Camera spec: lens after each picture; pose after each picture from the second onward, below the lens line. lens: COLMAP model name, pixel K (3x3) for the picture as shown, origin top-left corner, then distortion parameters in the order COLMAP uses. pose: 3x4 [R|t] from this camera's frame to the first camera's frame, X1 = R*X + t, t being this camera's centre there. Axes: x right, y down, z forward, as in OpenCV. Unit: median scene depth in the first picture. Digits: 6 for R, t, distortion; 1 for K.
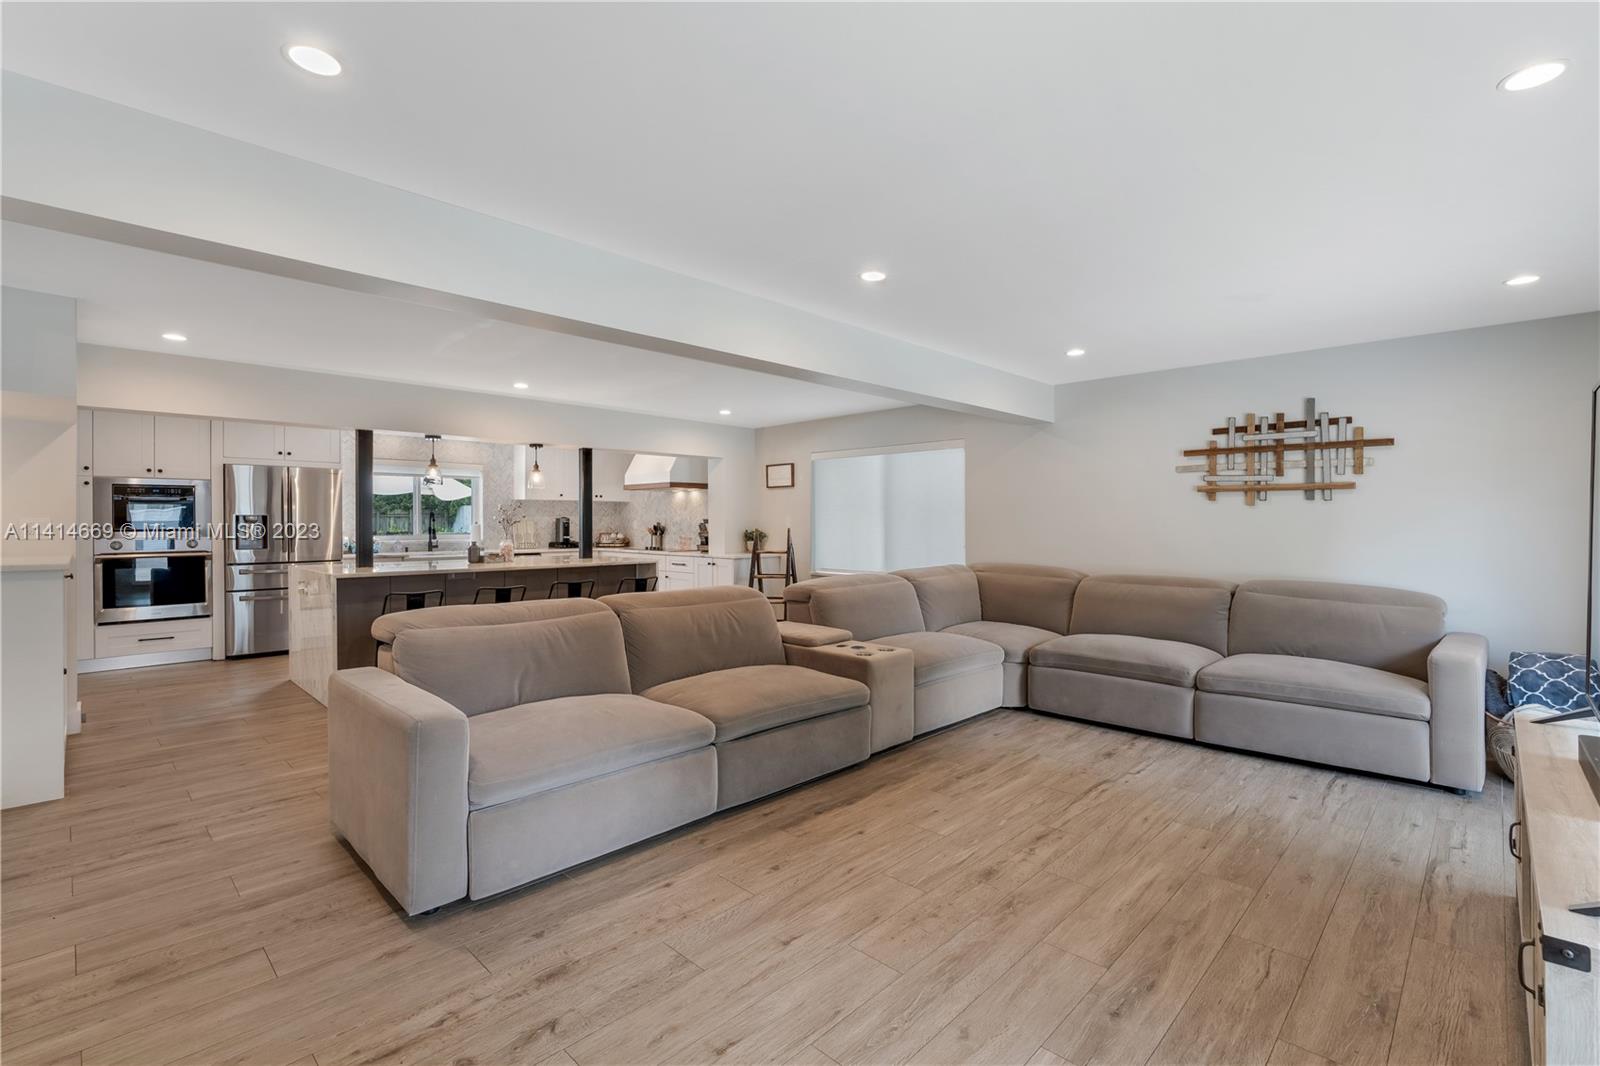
lens RADIAL K [[718.9, 0, 808.4], [0, 718.9, 529.6], [0, 0, 1]] dist [-0.008175, 0.000318]
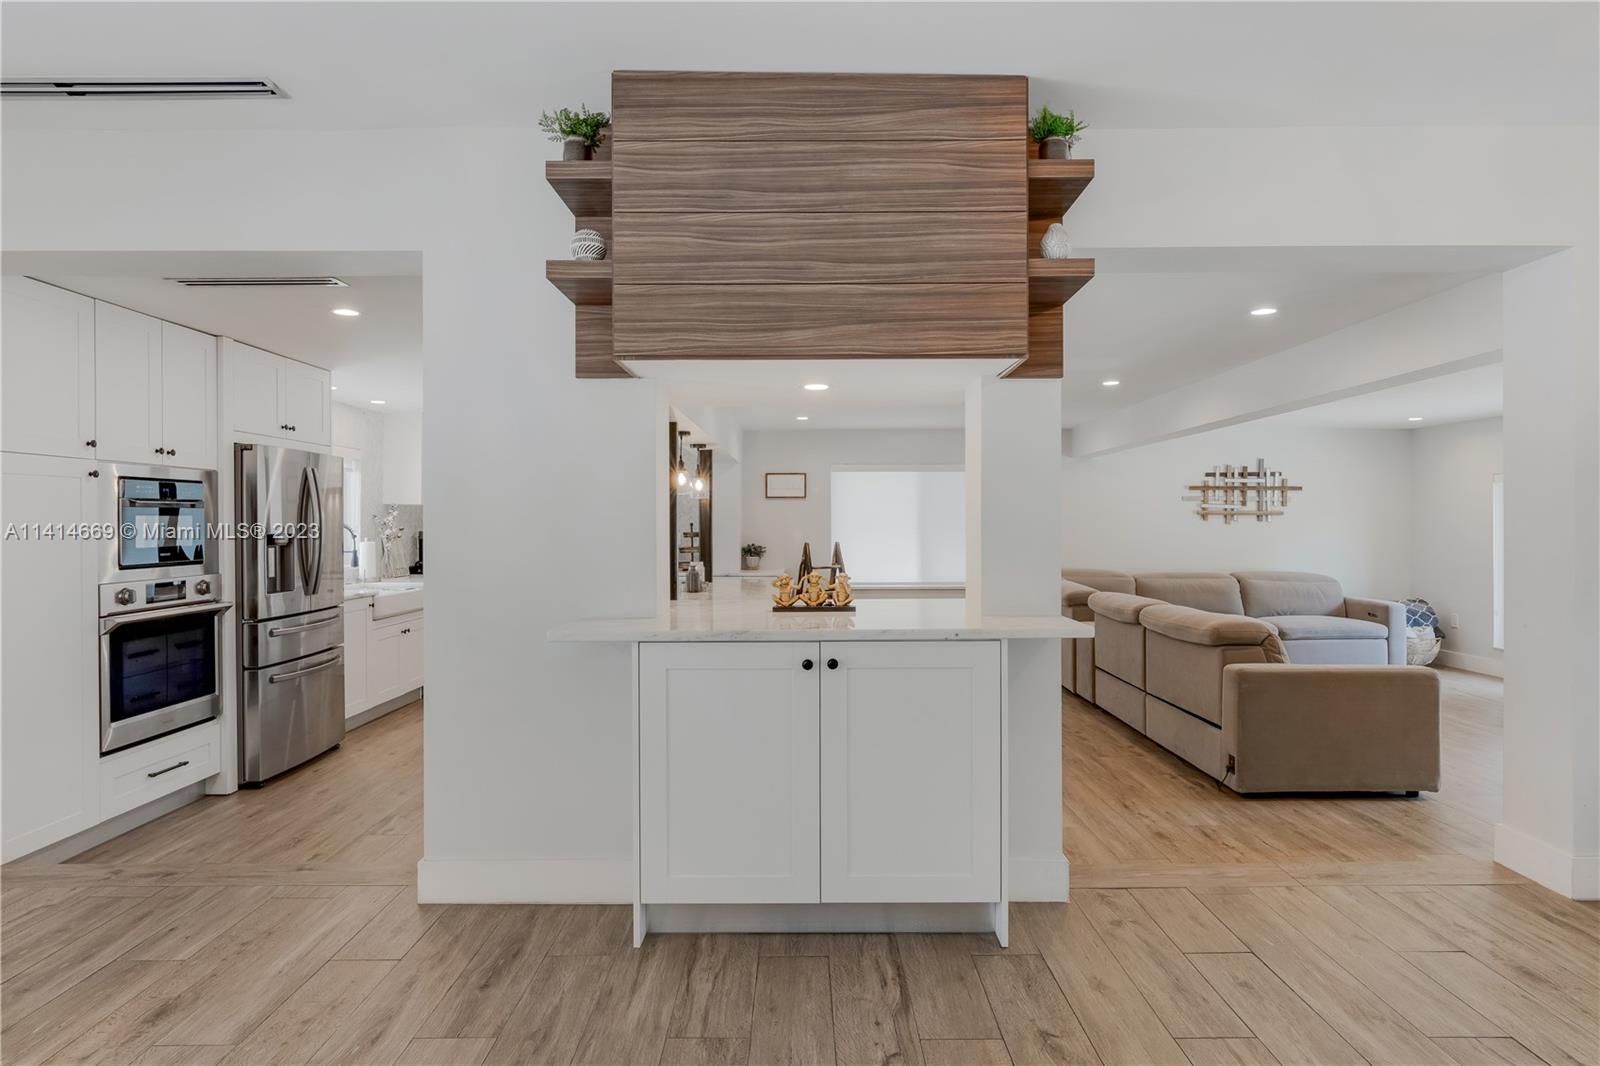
lens RADIAL K [[895.1, 0, 800.0], [0, 895.1, 533.0], [0, 0, 1]] dist [-0.006719, 0.001022]
pose [[0.716624, -0.007797, 0.697416, -1.486287], [0.008325, 0.999962, 0.002624, -0.029250], [-0.697410, 0.003925, 0.716662, 0.279240]]
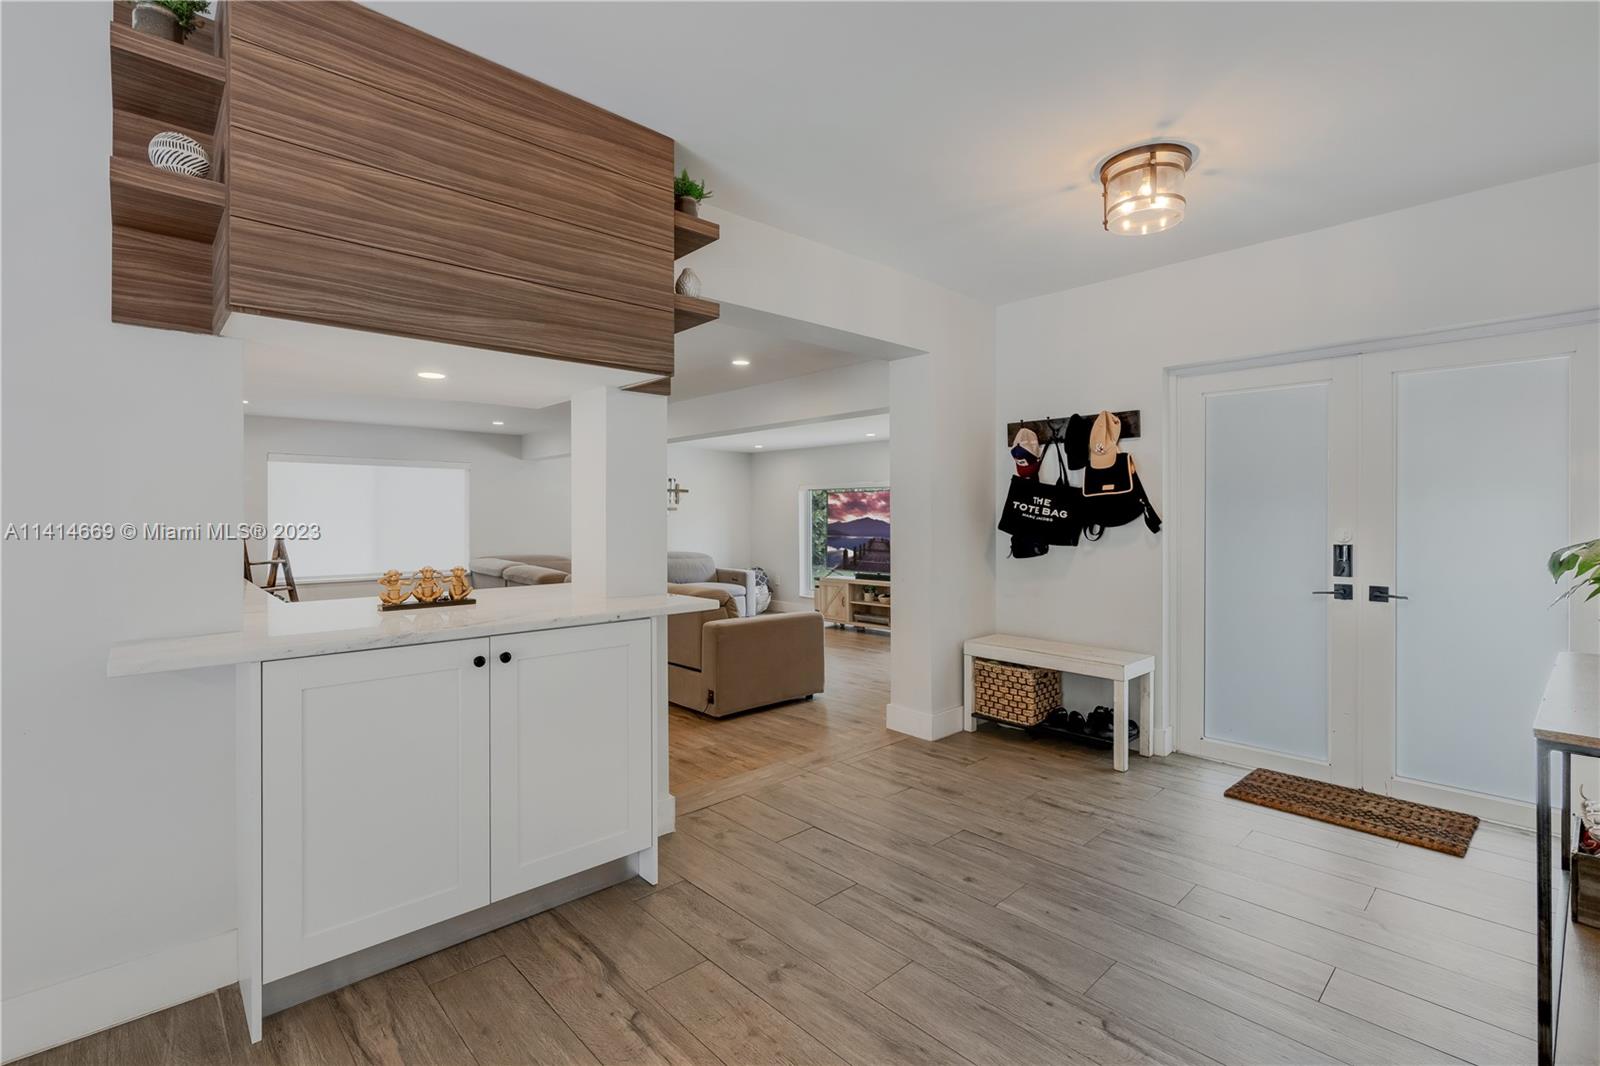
lens RADIAL K [[731.8, 0, 810.2], [0, 731.8, 512.7], [0, 0, 1]] dist [-0.003439, 0.000427]
pose [[0.039381, 0.005094, 0.999211, -1.532151], [0.010098, 0.999934, -0.005496, -0.031309], [-0.999173, 0.010307, 0.039327, 0.468580]]
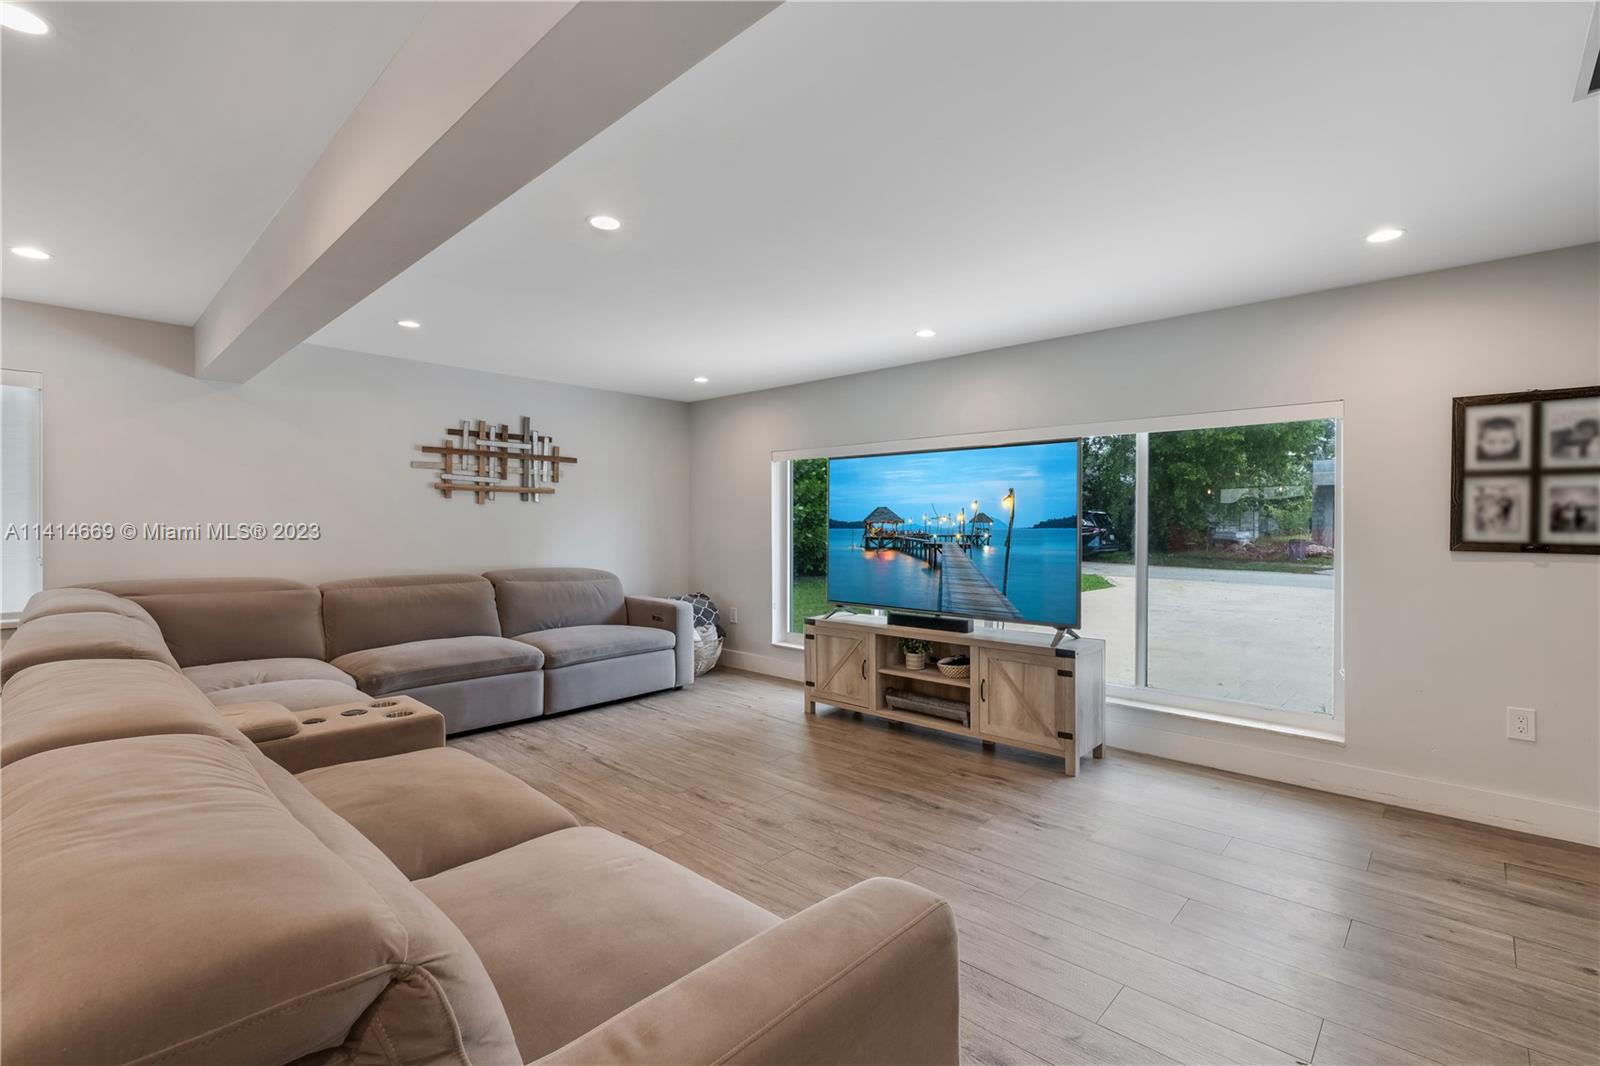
lens RADIAL K [[718.9, 0, 808.4], [0, 718.9, 529.6], [0, 0, 1]] dist [-0.008175, 0.000318]
pose [[-0.020318, -0.010890, 0.999734, -0.529861], [0.005579, 0.999924, 0.011005, -0.004137], [-0.999778, 0.005801, -0.020256, 0.555062]]
